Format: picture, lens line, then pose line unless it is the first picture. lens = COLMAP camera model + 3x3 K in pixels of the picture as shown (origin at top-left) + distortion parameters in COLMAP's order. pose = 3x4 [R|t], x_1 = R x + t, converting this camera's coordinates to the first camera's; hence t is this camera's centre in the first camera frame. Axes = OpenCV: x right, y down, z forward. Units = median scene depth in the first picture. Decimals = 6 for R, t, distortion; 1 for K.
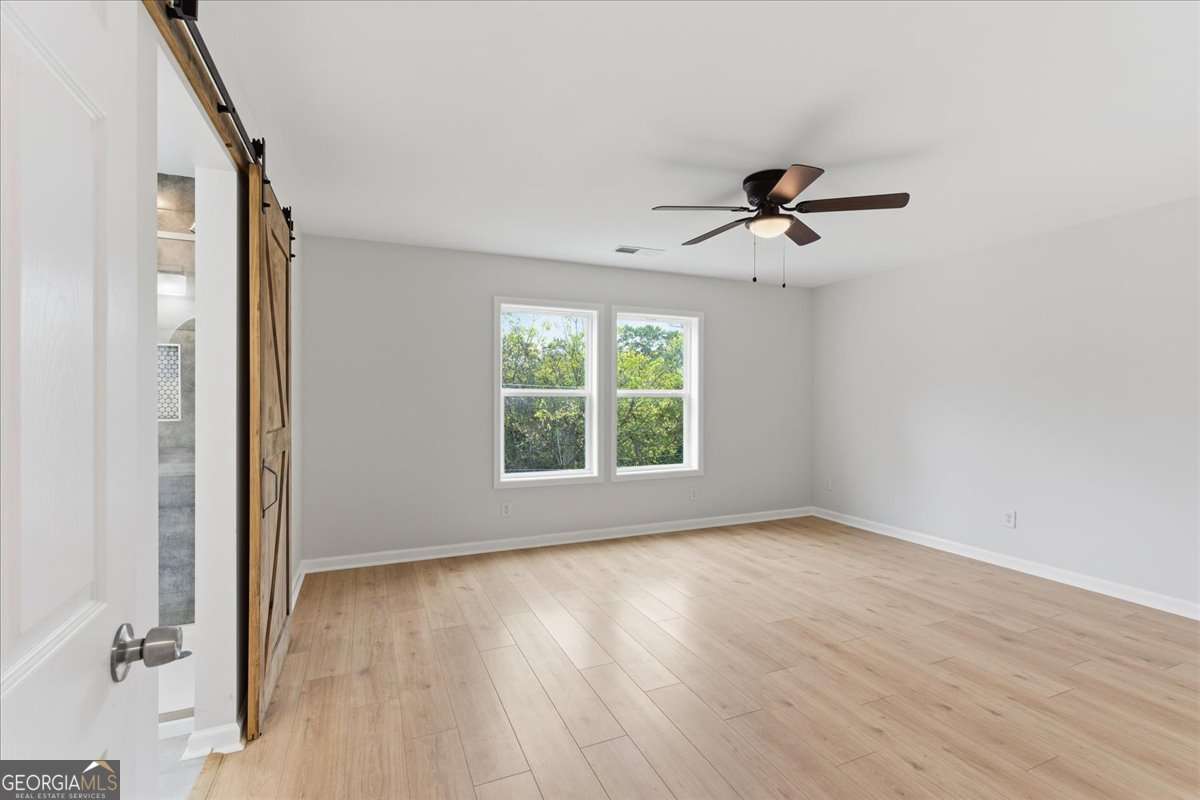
lens RADIAL K [[544.0, 0, 599.2], [0, 544.0, 395.2], [0, 0, 1]] dist [-0.000457, 0.000271]
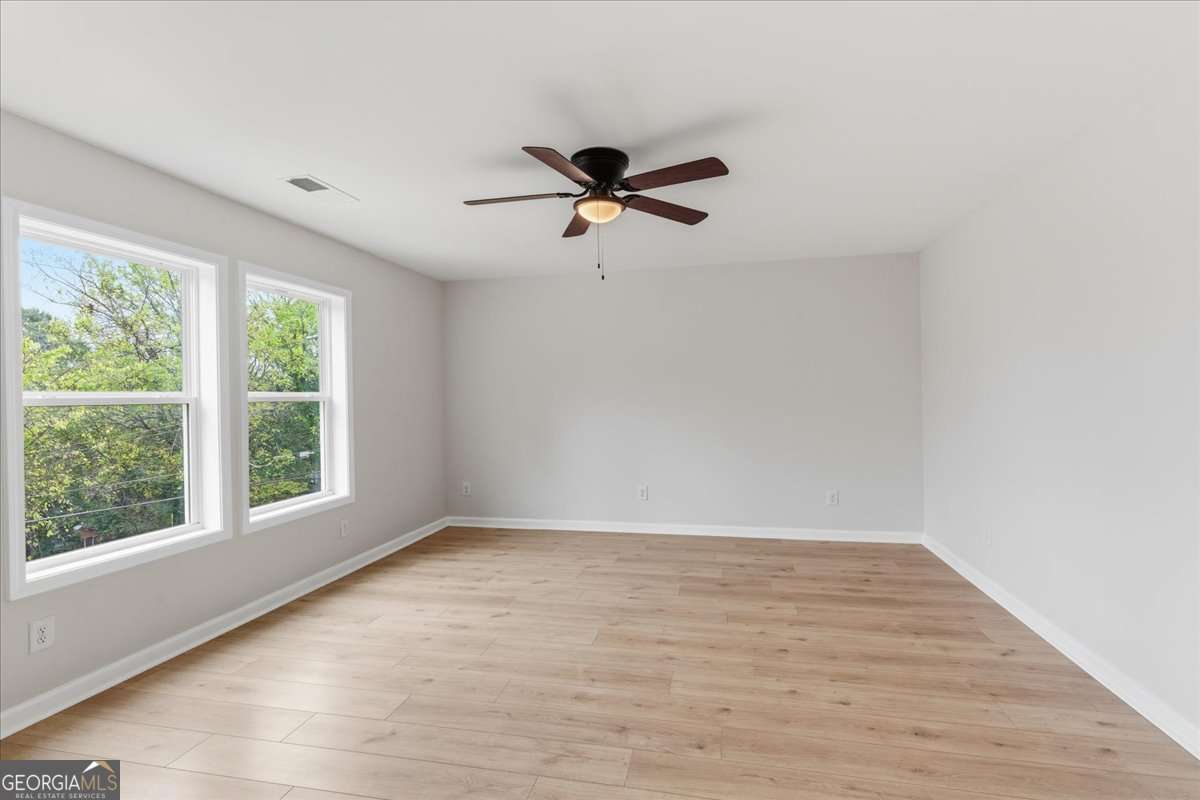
lens RADIAL K [[555.6, 0, 598.2], [0, 555.6, 395.7], [0, 0, 1]] dist [-0.001062, 0.000310]
pose [[0.580362, -0.011074, 0.814284, -0.340886], [0.015383, 0.999878, 0.002634, -0.000958], [-0.814214, 0.010997, 0.580461, 0.348207]]
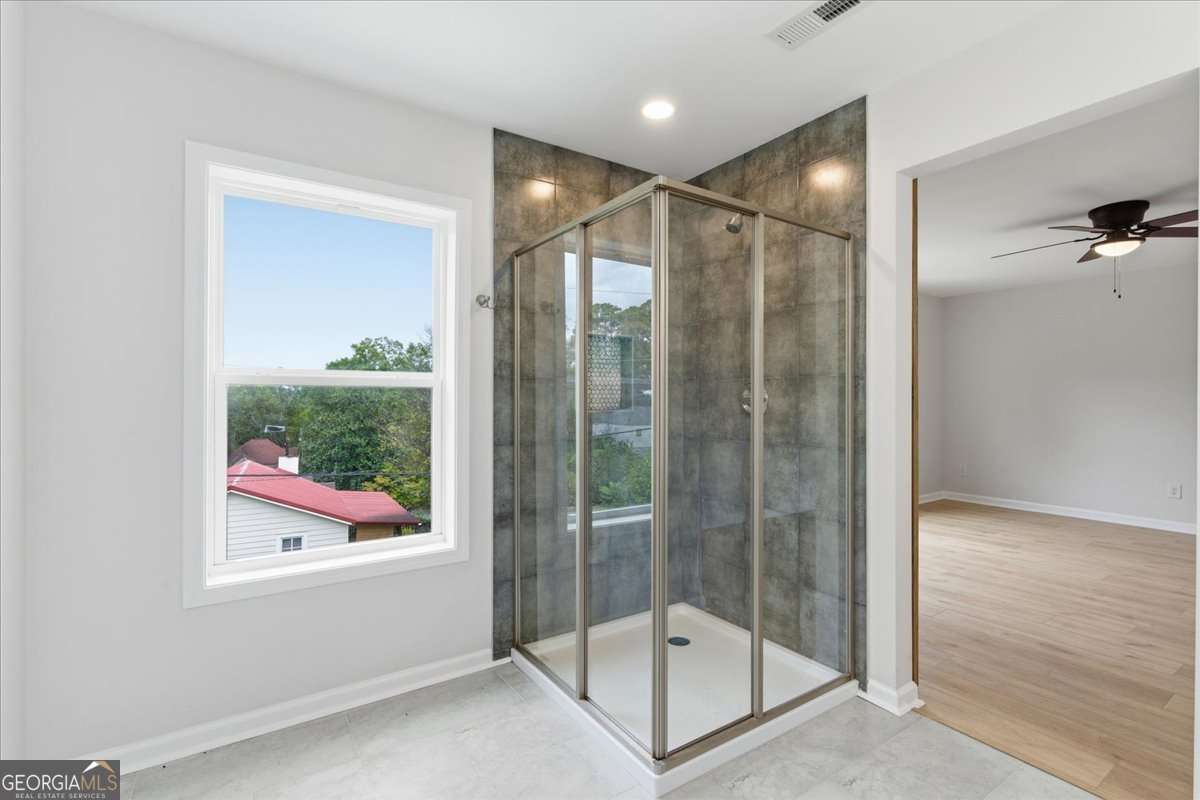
lens RADIAL K [[544.0, 0, 599.2], [0, 544.0, 395.2], [0, 0, 1]] dist [-0.000457, 0.000271]
pose [[0.982579, 0.004299, 0.185793, -0.774777], [-0.003536, 0.999984, -0.004438, 0.018490], [-0.185810, 0.003703, 0.982579, 0.026227]]
